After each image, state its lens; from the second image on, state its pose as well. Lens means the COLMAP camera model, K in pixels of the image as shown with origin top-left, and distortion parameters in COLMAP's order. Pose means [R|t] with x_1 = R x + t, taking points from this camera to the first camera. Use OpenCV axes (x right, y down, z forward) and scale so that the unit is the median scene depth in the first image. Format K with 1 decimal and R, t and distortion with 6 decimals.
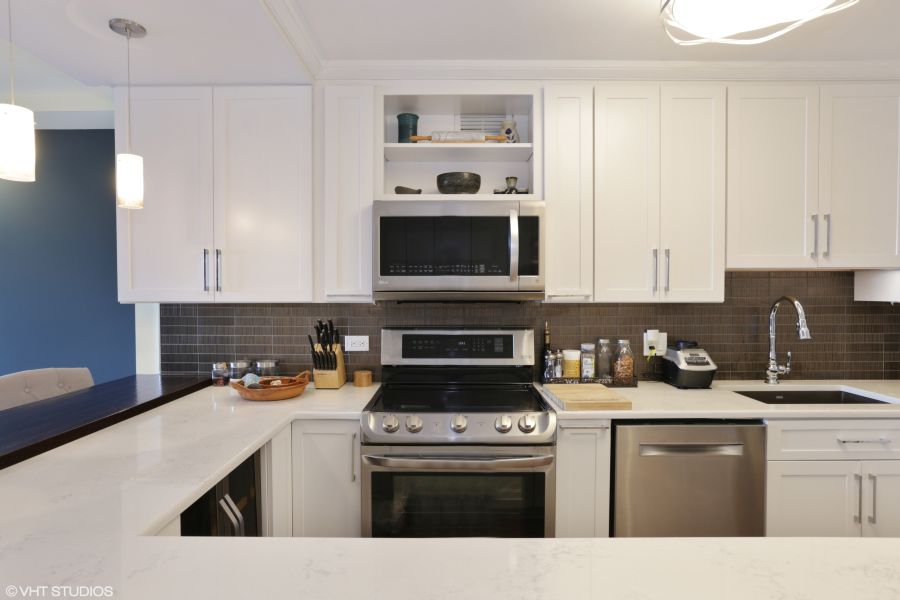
lens RADIAL K [[500.1, 0, 449.1], [0, 500.1, 297.0], [0, 0, 1]] dist [-0.052196, 0.038395]
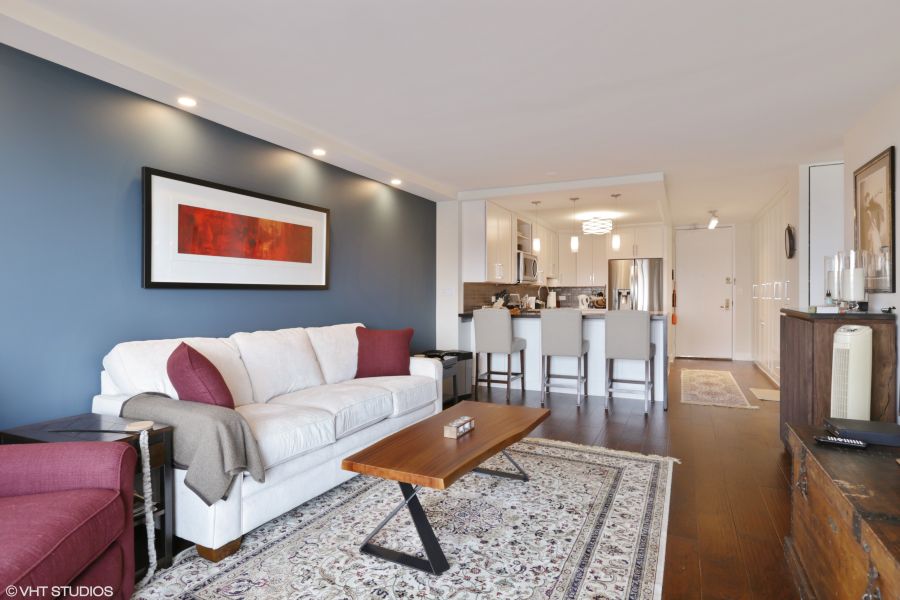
lens RADIAL K [[474.6, 0, 452.2], [0, 474.6, 294.9], [0, 0, 1]] dist [-0.056075, 0.026627]
pose [[0.439512, 0.000041, 0.898237, -2.797976], [0.015975, 0.999841, -0.007863, 0.091028], [-0.898095, 0.017806, 0.439442, 0.044848]]
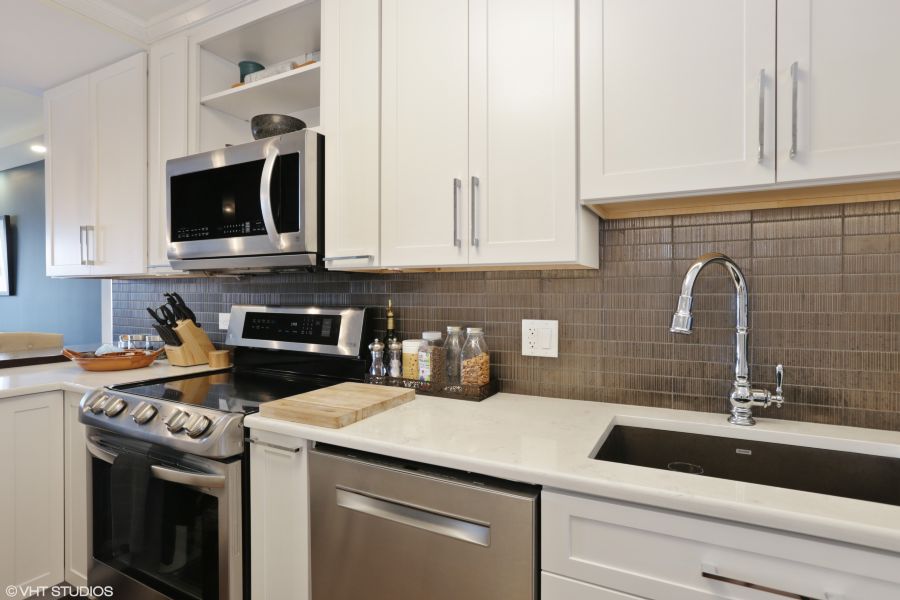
lens RADIAL K [[474.6, 0, 452.2], [0, 474.6, 294.9], [0, 0, 1]] dist [-0.056075, 0.026627]
pose [[0.888908, 0.005233, -0.458056, 0.620380], [-0.008850, 0.999944, -0.005750, 0.046752], [0.458001, 0.009165, 0.888904, 0.430120]]
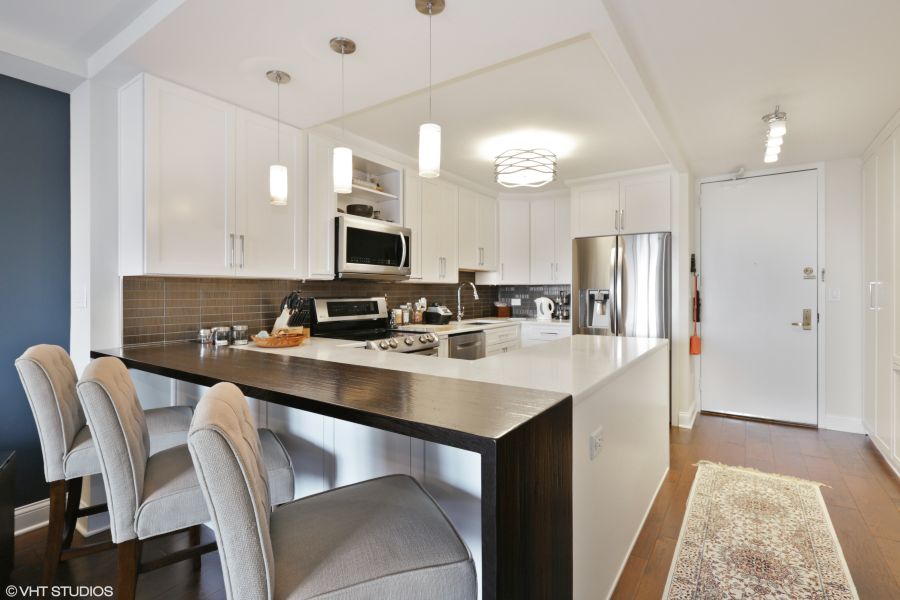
lens RADIAL K [[440.1, 0, 452.0], [0, 440.1, 291.8], [0, 0, 1]] dist [-0.000515, 0.000369]
pose [[0.560864, 0.000133, 0.827908, -1.008291], [0.012253, 0.999889, -0.008461, 0.060447], [-0.827817, 0.014890, 0.560800, -0.080761]]
